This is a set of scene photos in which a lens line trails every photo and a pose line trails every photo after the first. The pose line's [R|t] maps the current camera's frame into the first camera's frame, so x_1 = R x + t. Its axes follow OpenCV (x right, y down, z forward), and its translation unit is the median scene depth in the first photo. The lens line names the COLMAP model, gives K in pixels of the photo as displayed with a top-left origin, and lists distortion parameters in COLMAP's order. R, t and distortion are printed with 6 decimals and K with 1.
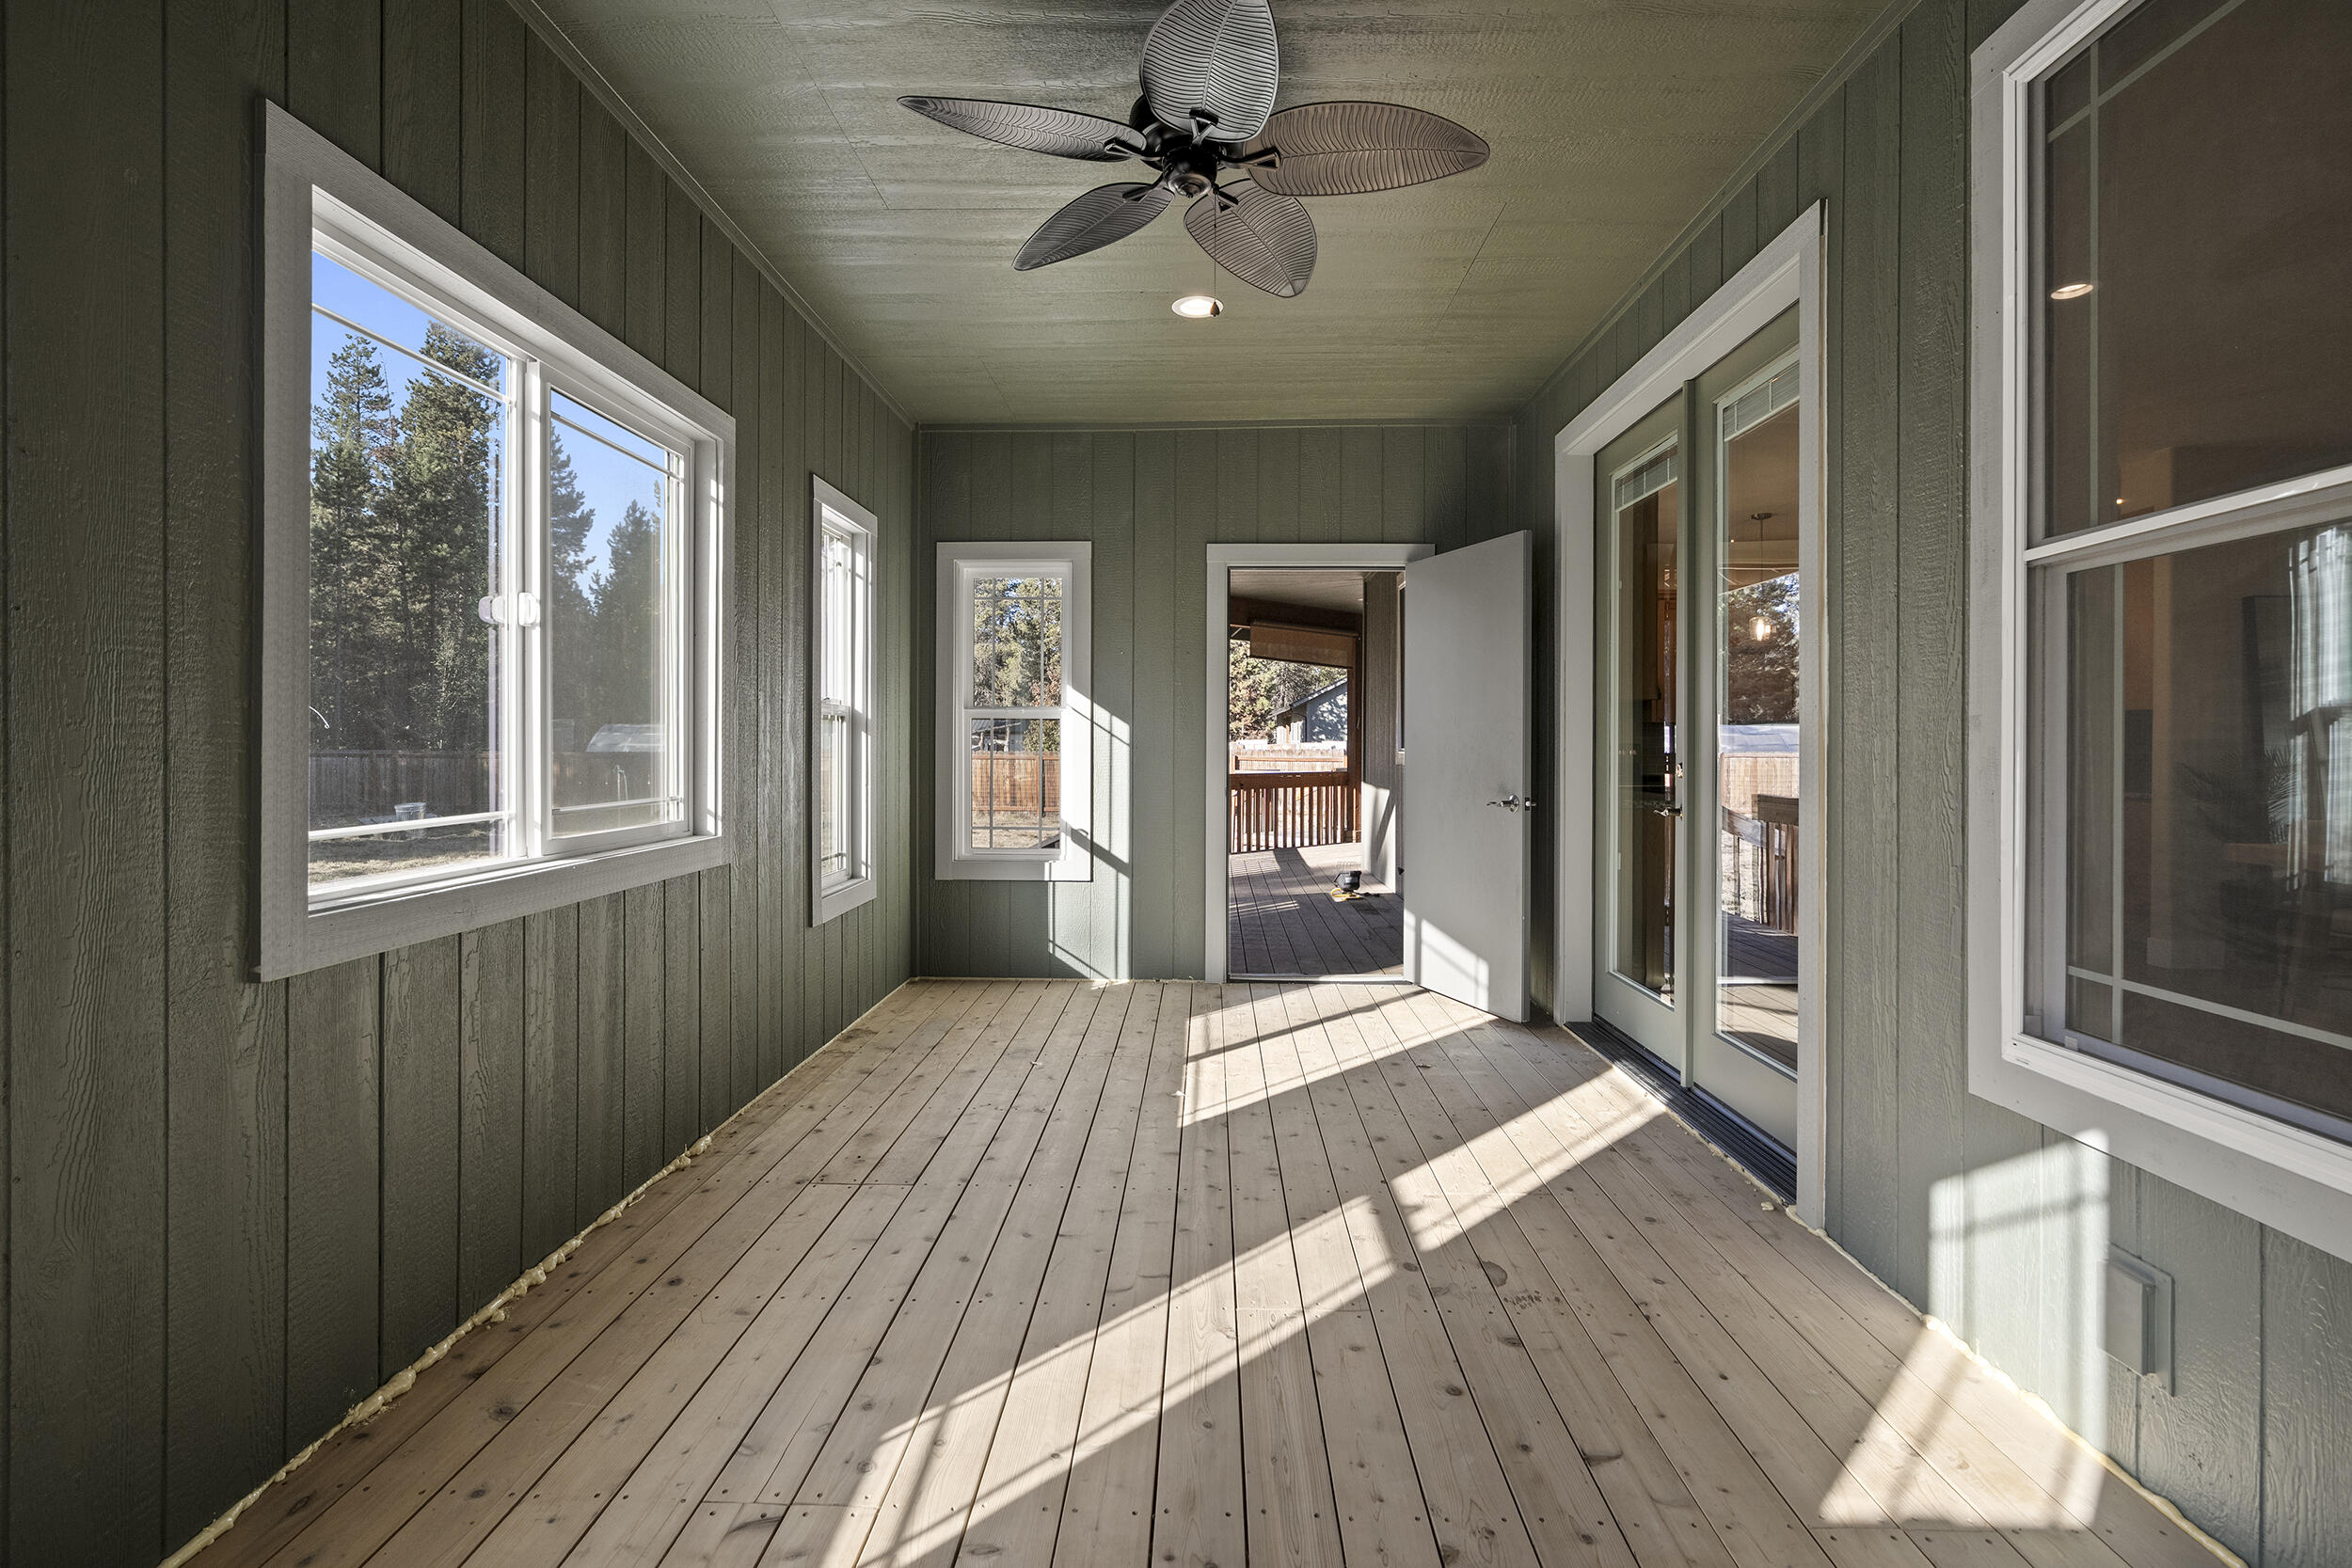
lens RADIAL K [[1083.6, 0, 1166.6], [0, 1083.6, 786.6], [0, 0, 1]] dist [-0.004405, 0.001320]
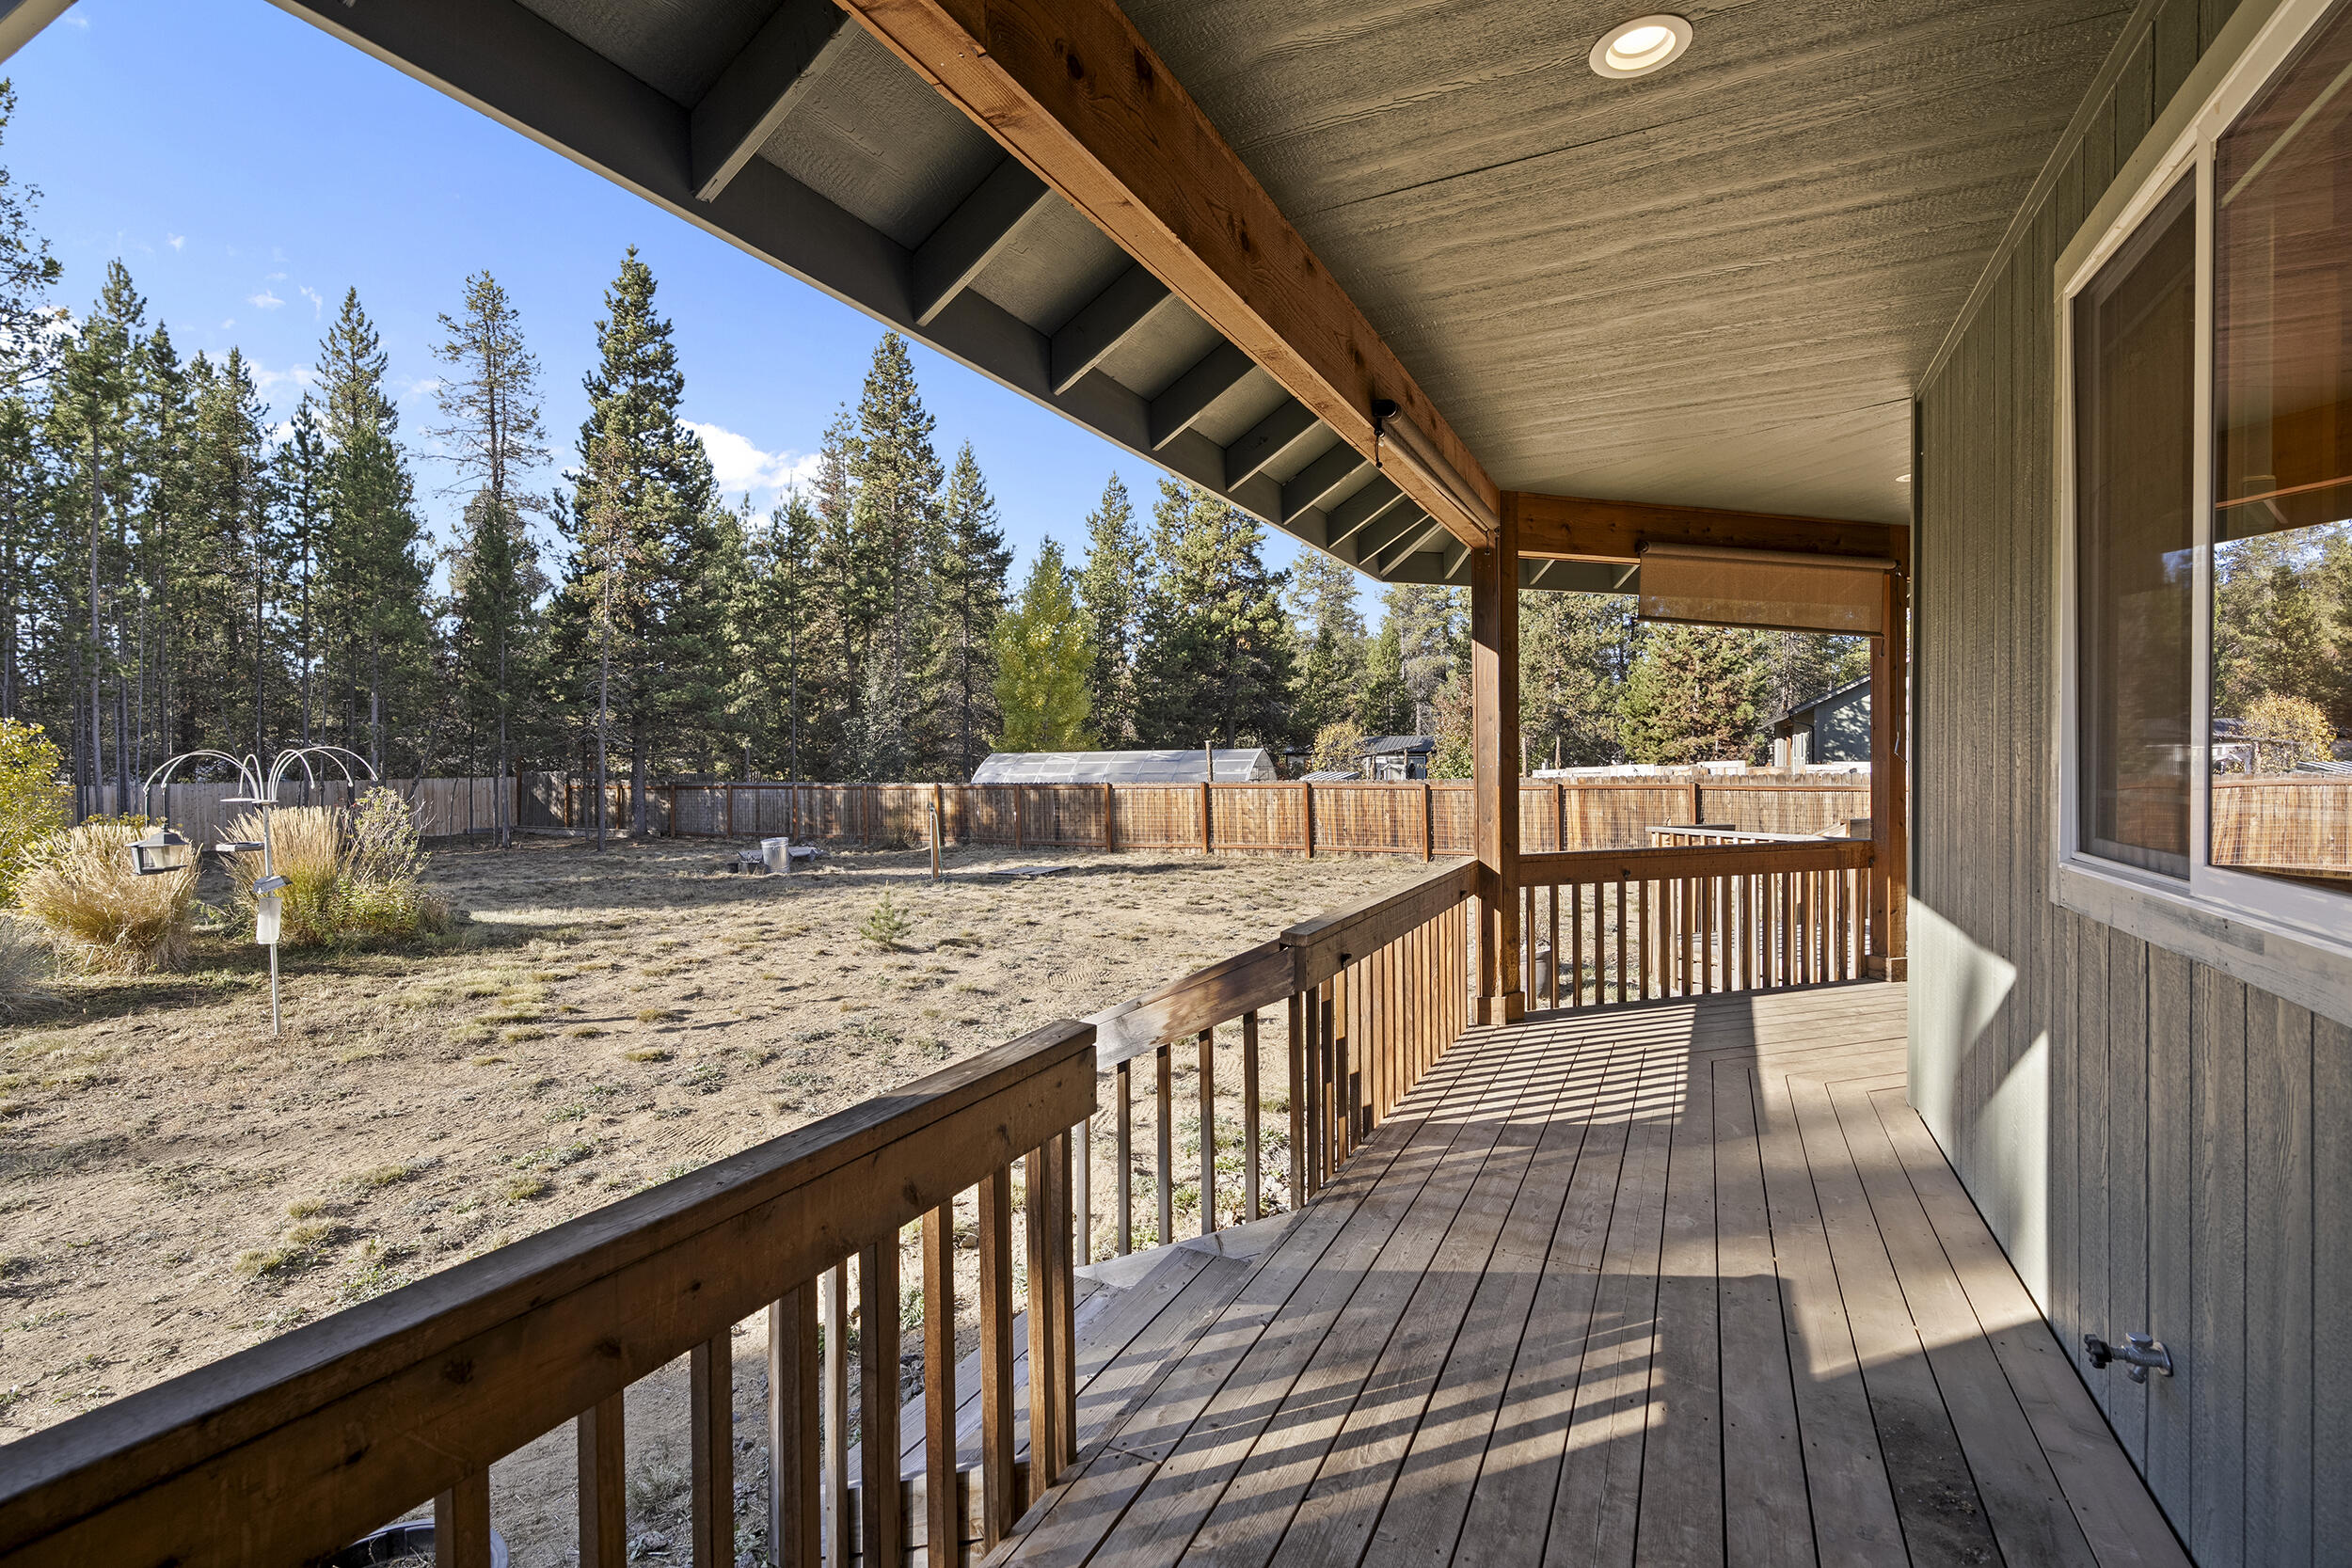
lens RADIAL K [[1083.6, 0, 1166.6], [0, 1083.6, 786.6], [0, 0, 1]] dist [-0.004405, 0.001320]
pose [[0.913493, -0.004852, -0.406826, 0.026752], [-0.002356, 0.999849, -0.017215, -0.010135], [0.406848, 0.016684, 0.913343, 0.152172]]
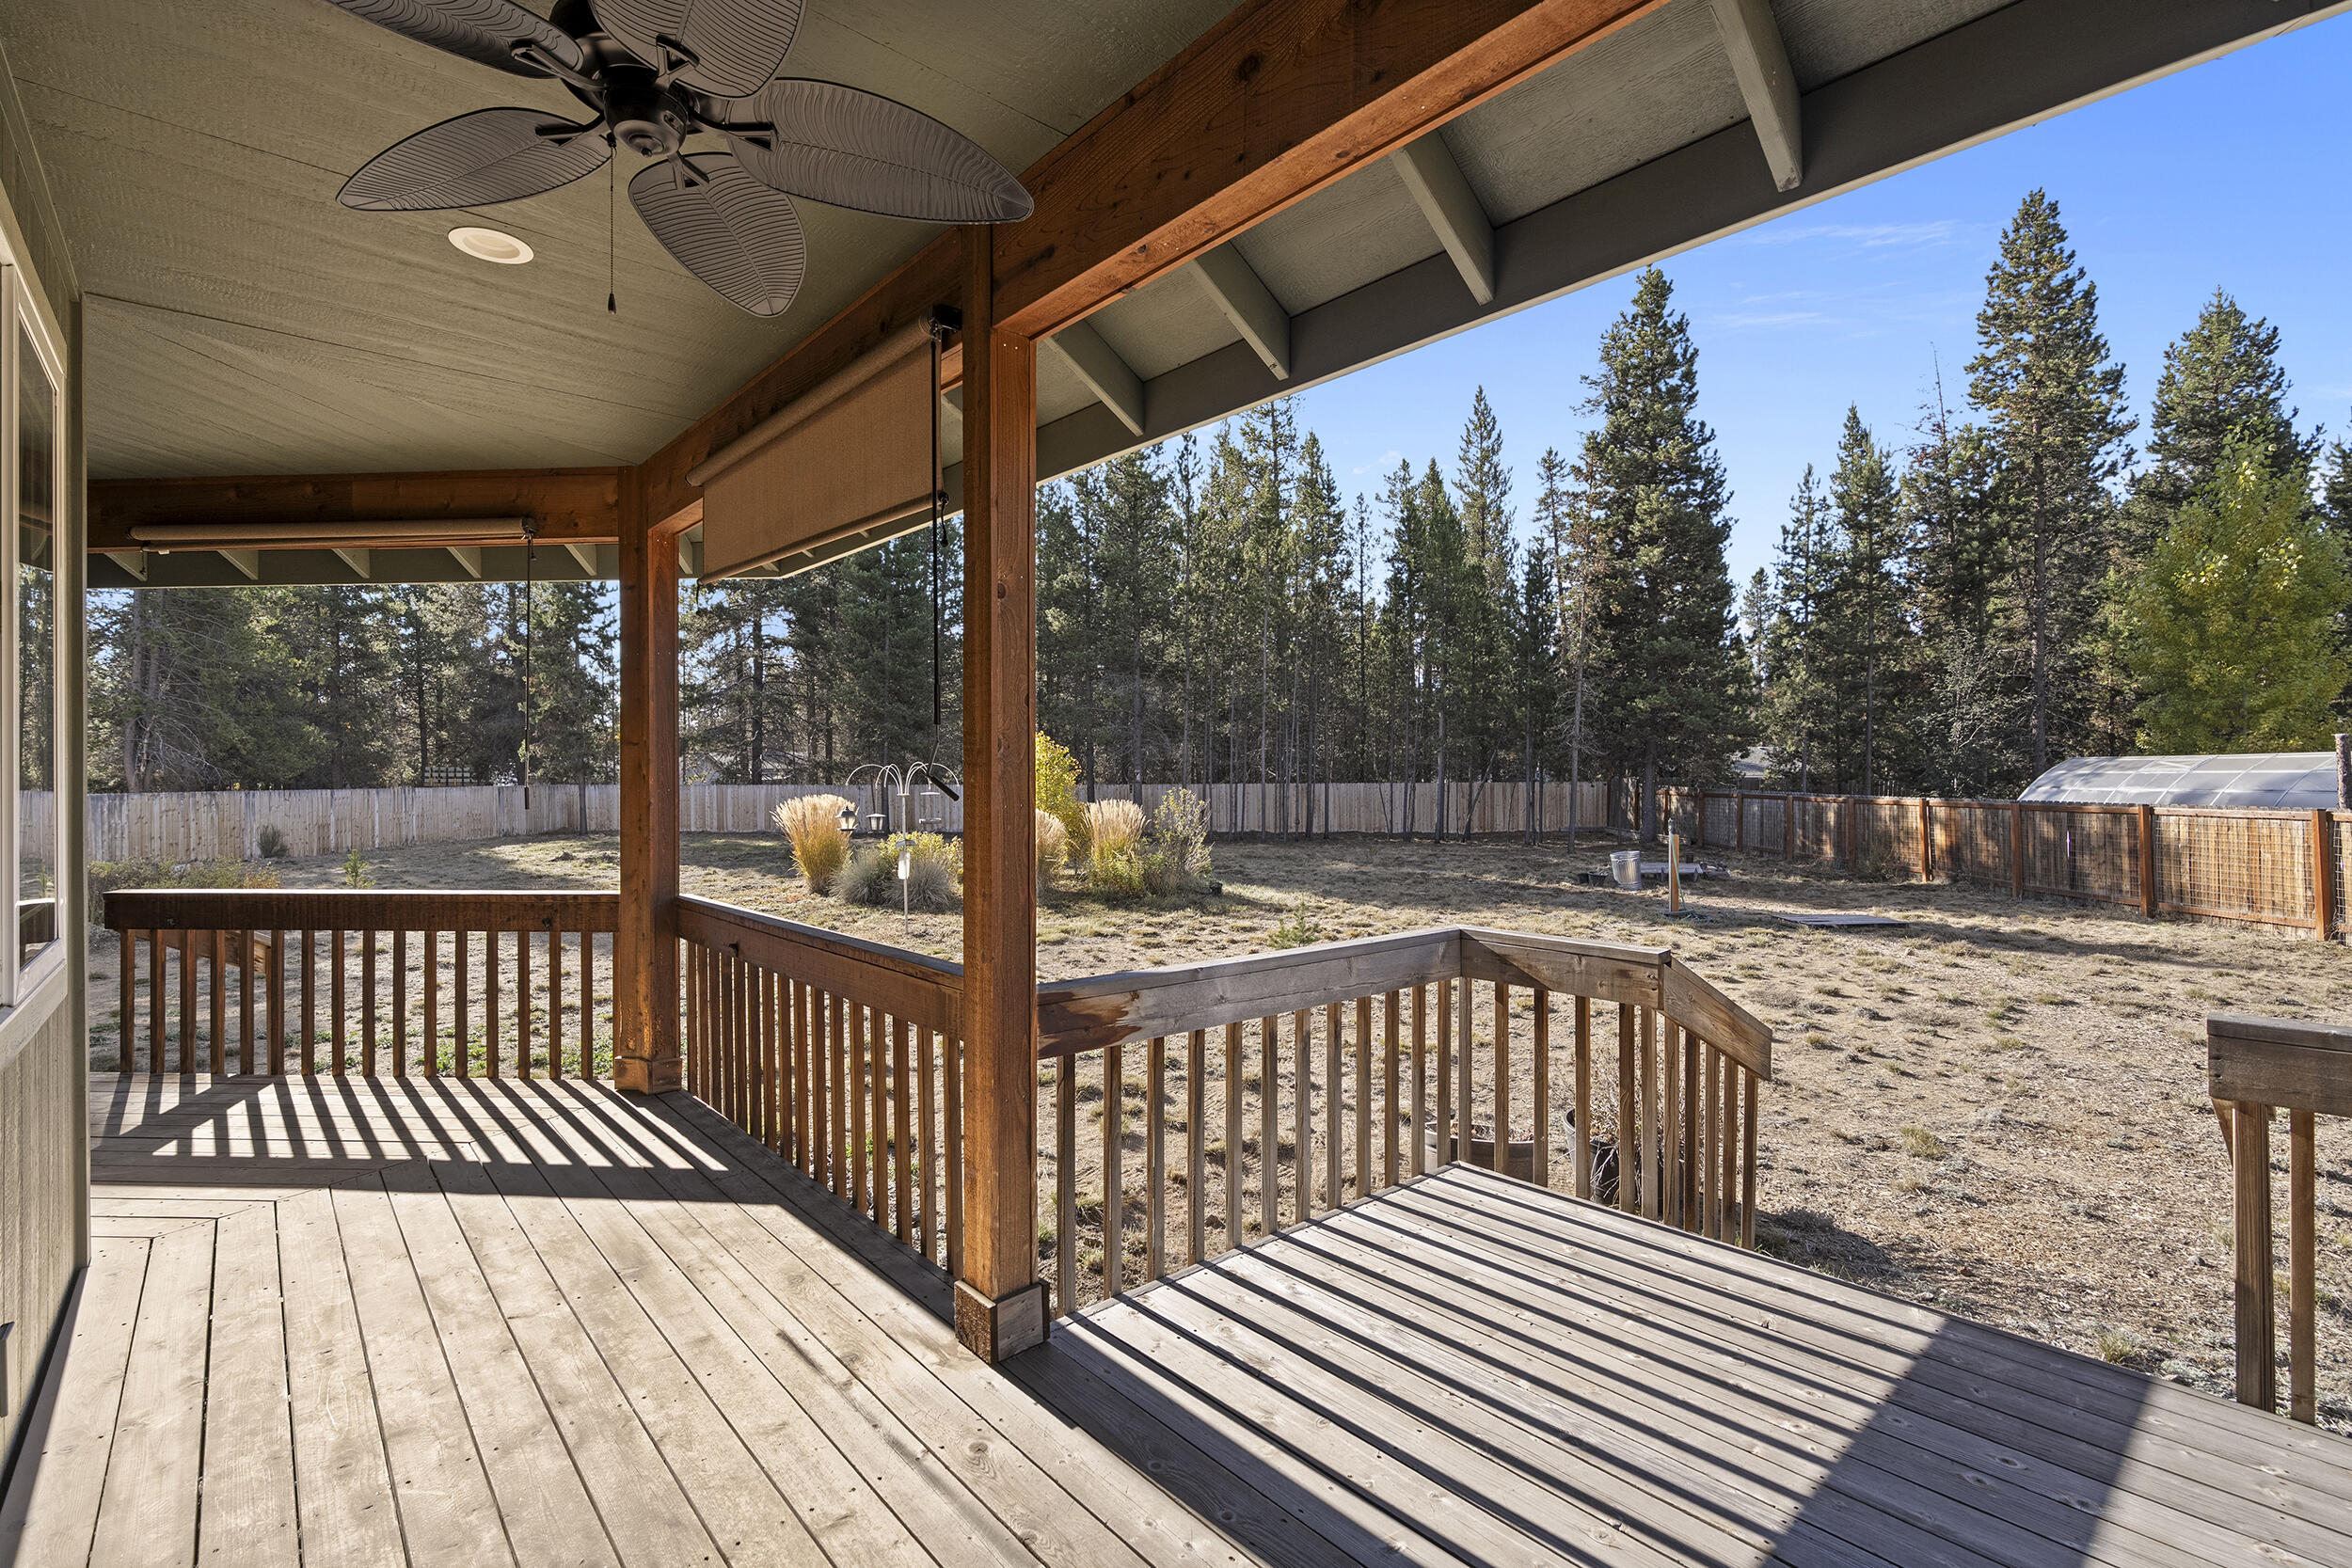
lens RADIAL K [[1058.3, 0, 1160.6], [0, 1058.3, 776.9], [0, 0, 1]] dist [-0.000918, 0.000108]
pose [[-0.016656, -0.004374, -0.999852, 0.149334], [-0.038969, 0.999233, -0.003722, -0.019675], [0.999102, 0.038901, -0.016814, 0.412279]]
